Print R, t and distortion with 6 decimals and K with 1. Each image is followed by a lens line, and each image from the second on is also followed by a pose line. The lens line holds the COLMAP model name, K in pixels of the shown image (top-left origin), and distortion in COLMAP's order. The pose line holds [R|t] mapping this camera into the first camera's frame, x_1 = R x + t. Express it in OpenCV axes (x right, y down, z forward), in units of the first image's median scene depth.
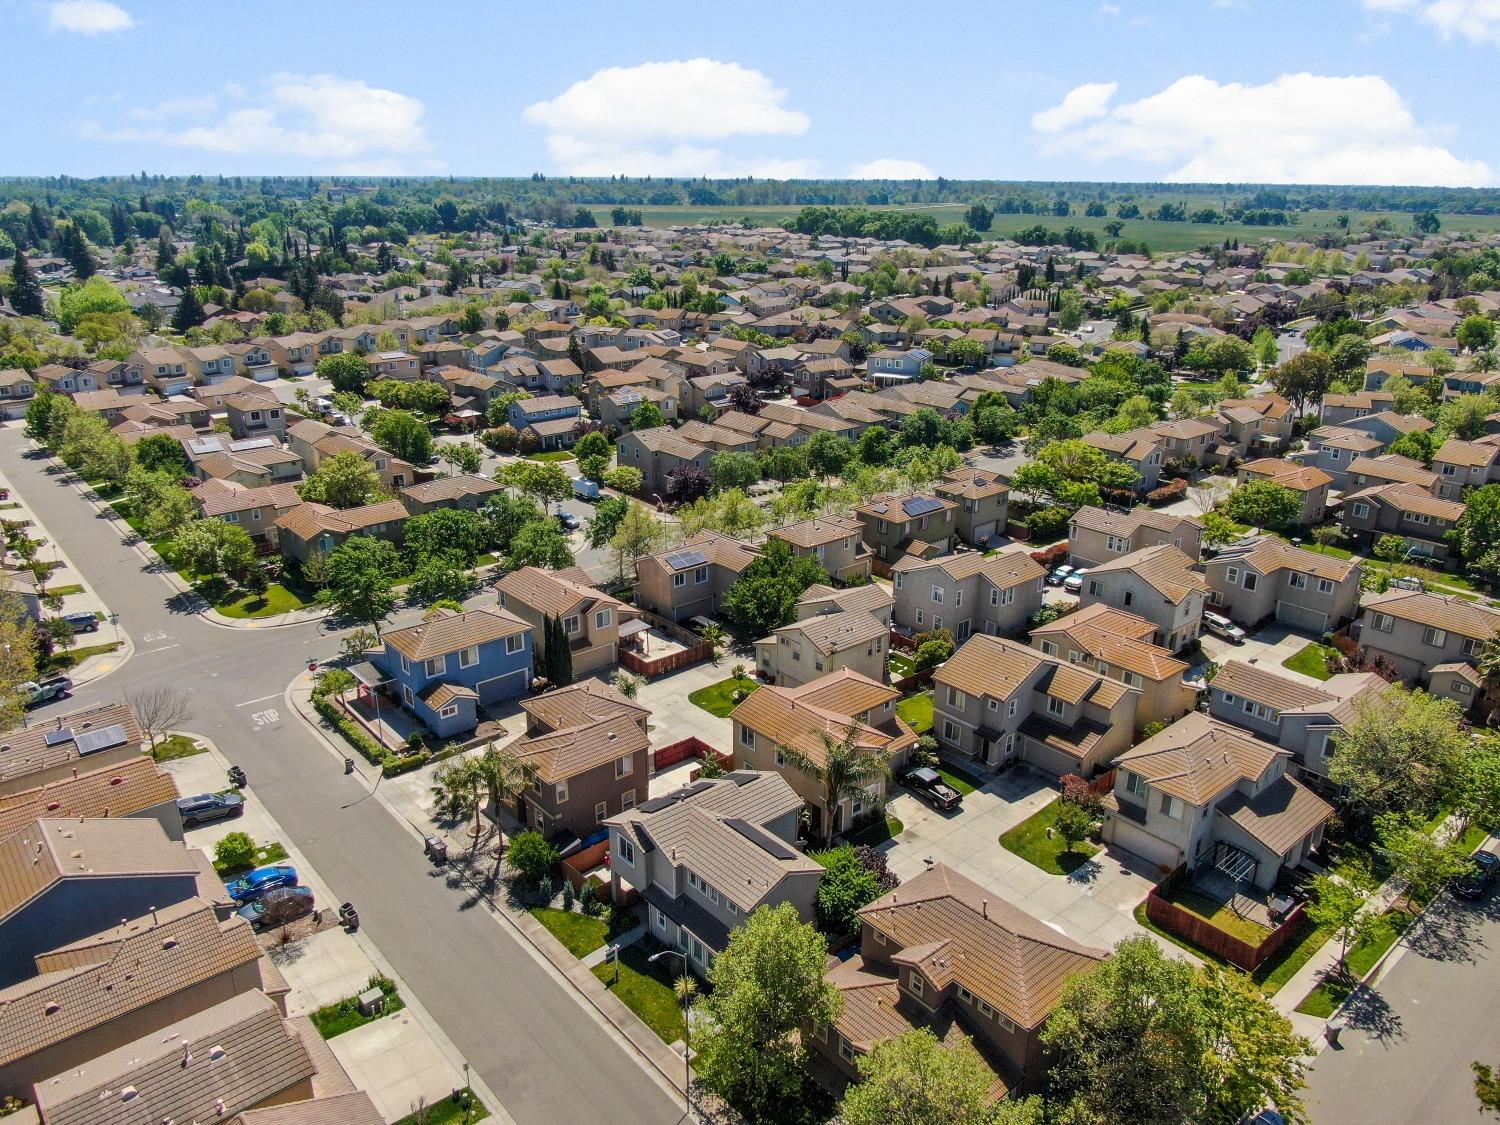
lens RADIAL K [[1076.4, 0, 750.1], [0, 1076.4, 569.9], [0, 0, 1]] dist [-0.025053, 0.010668]
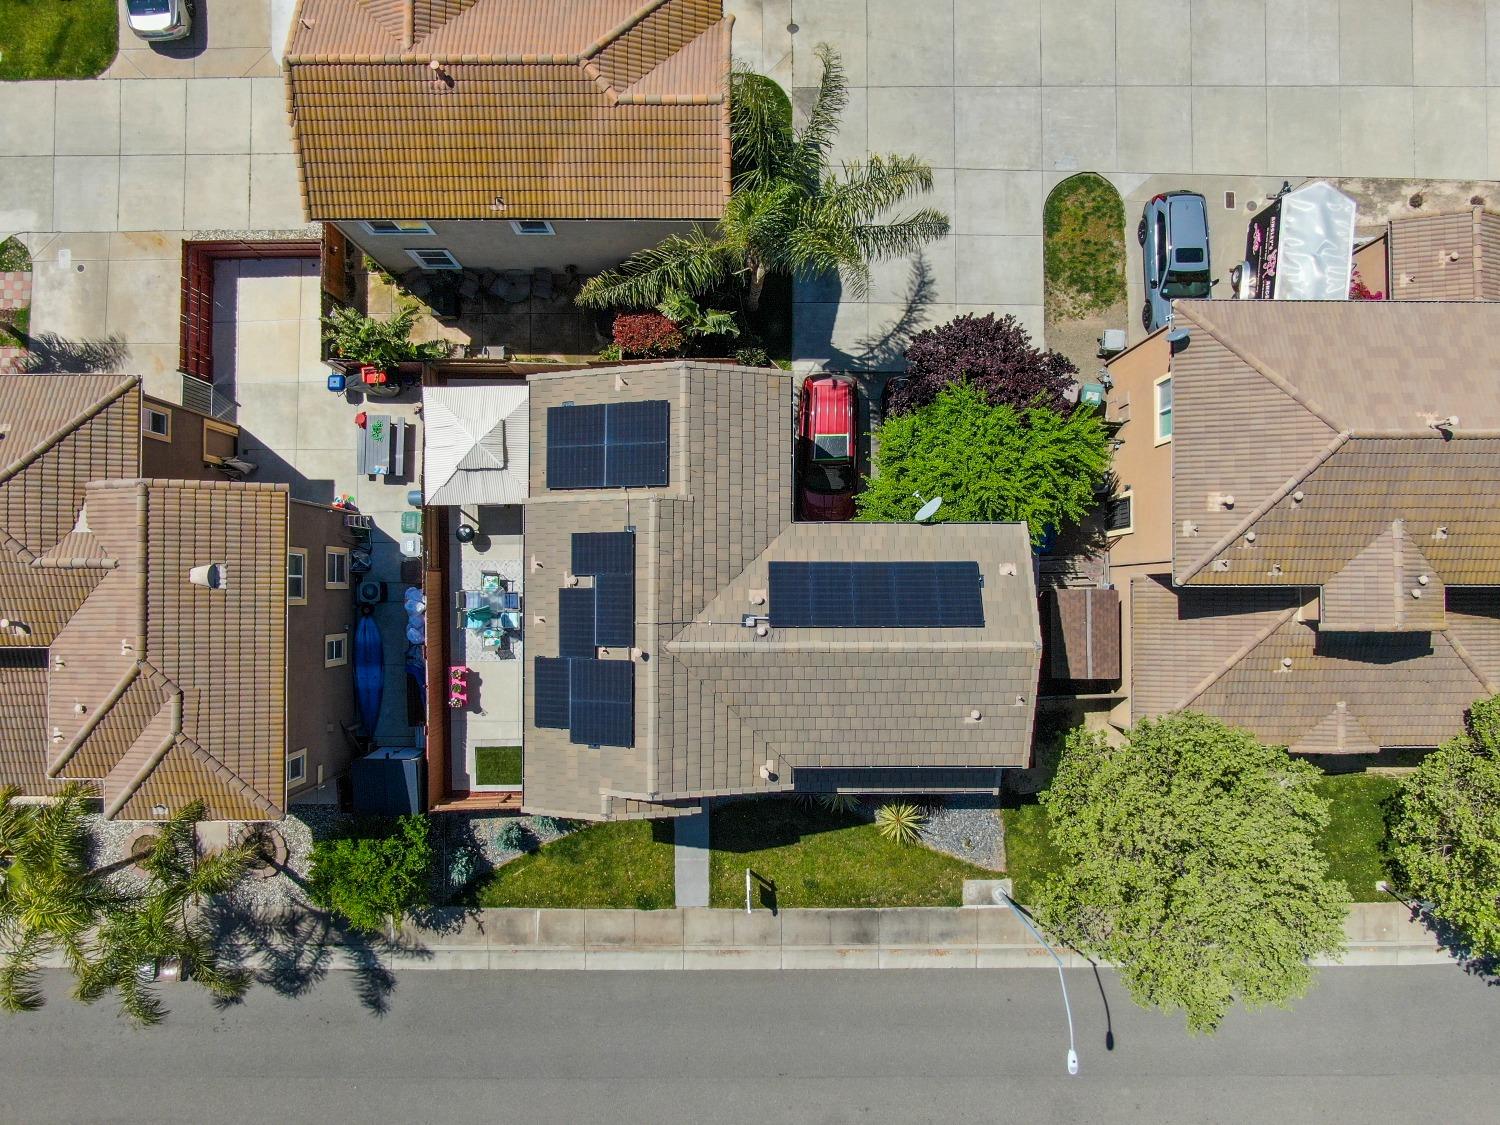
lens RADIAL K [[1076.4, 0, 750.1], [0, 1076.4, 569.9], [0, 0, 1]] dist [-0.025053, 0.010668]
pose [[0.654346, -0.756050, 0.014862, -0.020156], [0.257529, 0.241279, 0.935662, -0.135192], [-0.710993, -0.608419, 0.352585, 0.832988]]
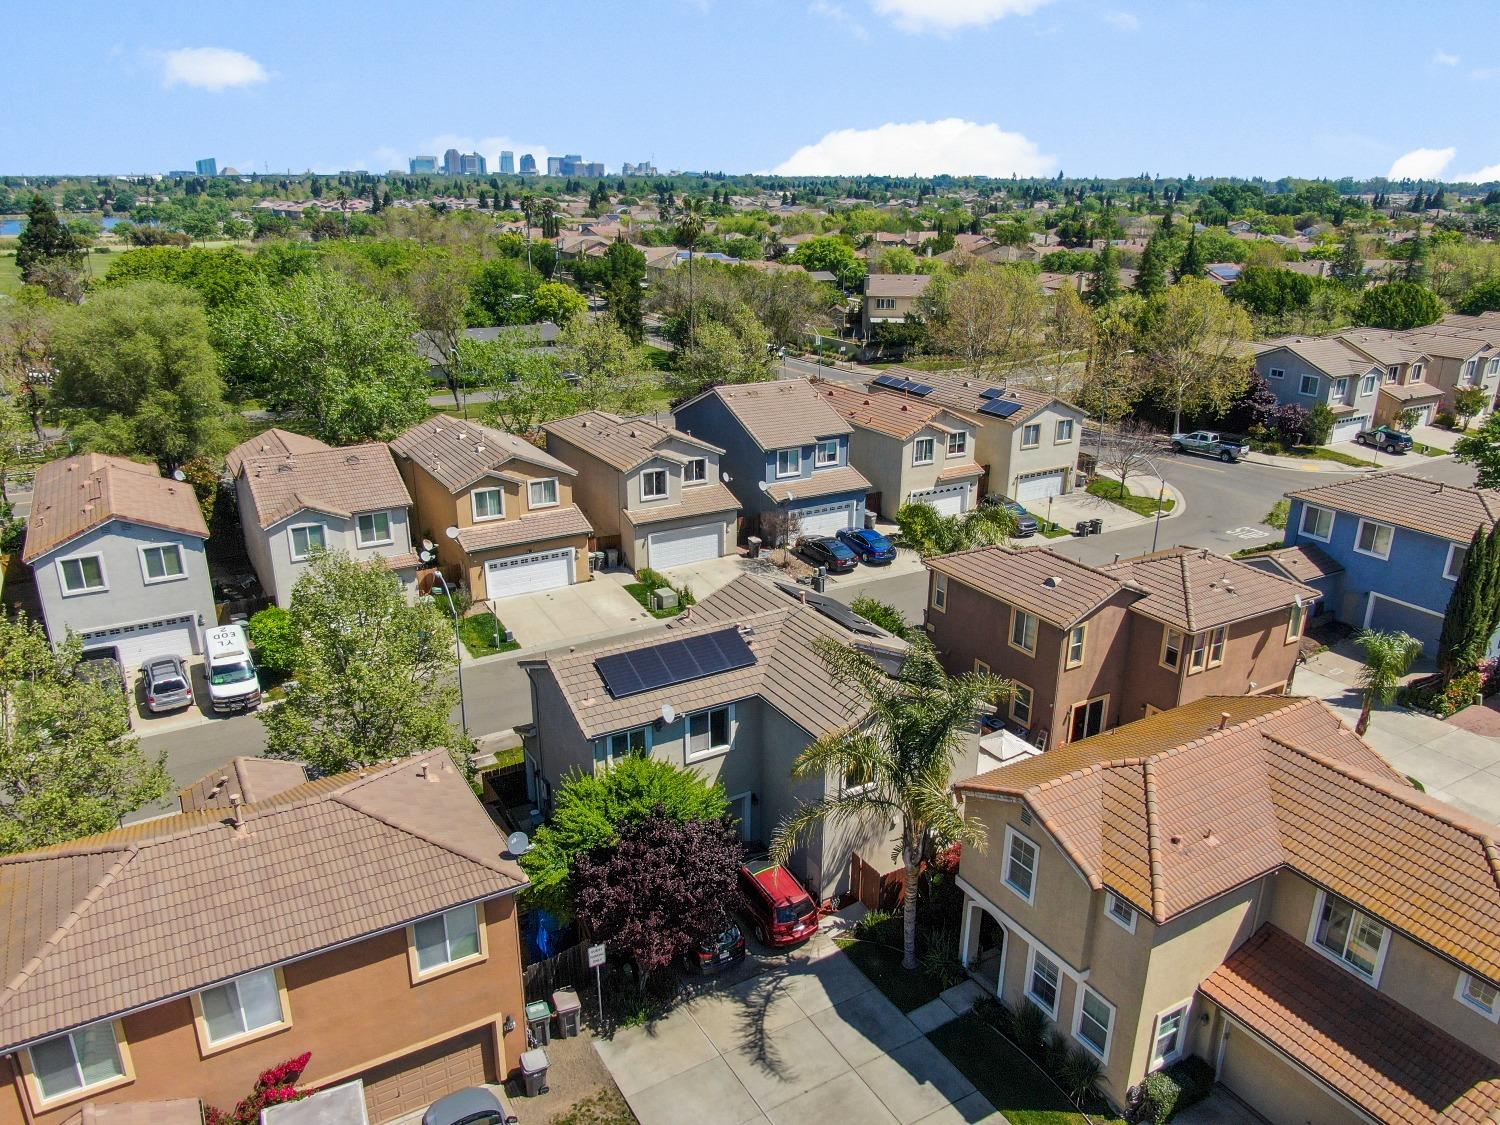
lens RADIAL K [[1076.4, 0, 750.1], [0, 1076.4, 569.9], [0, 0, 1]] dist [-0.025053, 0.010668]
pose [[-0.182018, 0.331081, -0.925881, 0.454824], [-0.340244, 0.862236, 0.375211, -0.007743], [0.922553, 0.383320, -0.044294, 0.966876]]
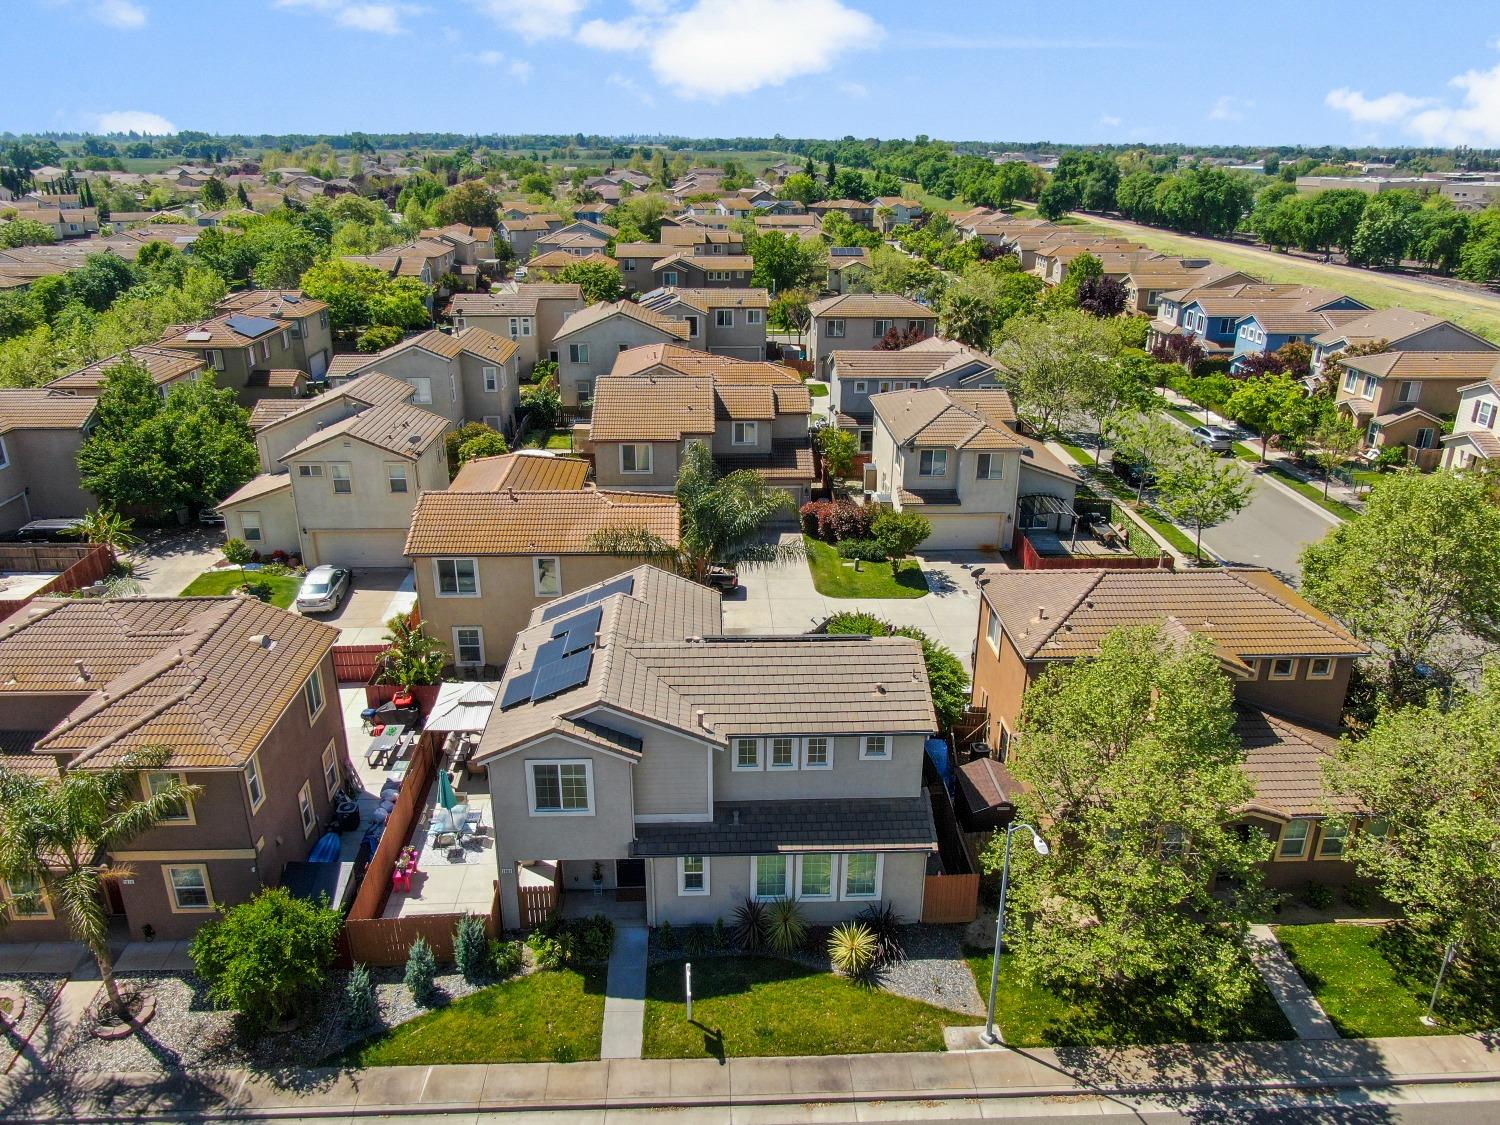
lens RADIAL K [[1076.4, 0, 750.1], [0, 1076.4, 569.9], [0, 0, 1]] dist [-0.025053, 0.010668]
pose [[0.621593, -0.294960, 0.725686, -0.345700], [0.266707, 0.950741, 0.157985, 0.122142], [-0.736539, 0.095343, 0.669642, 0.614040]]
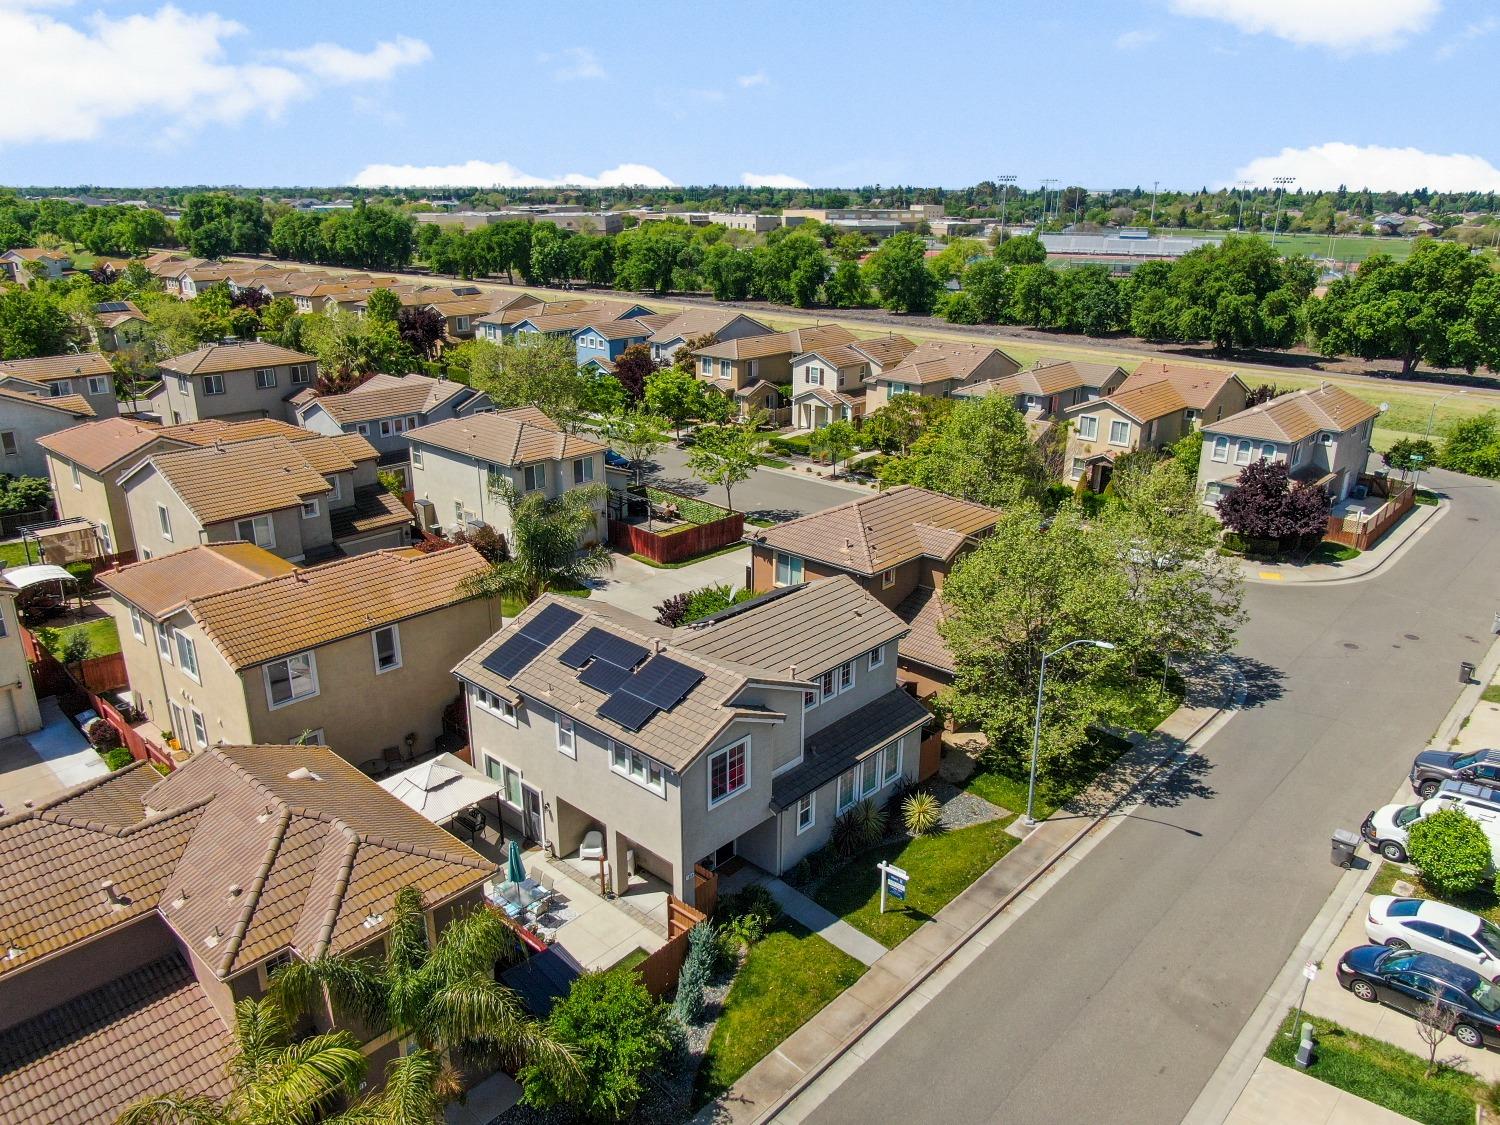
lens RADIAL K [[1076.4, 0, 750.1], [0, 1076.4, 569.9], [0, 0, 1]] dist [-0.025053, 0.010668]
pose [[-0.117931, -0.341328, 0.932517, -0.503762], [0.333947, 0.870744, 0.360950, 0.016470], [-0.935185, 0.353978, 0.011298, 0.916629]]
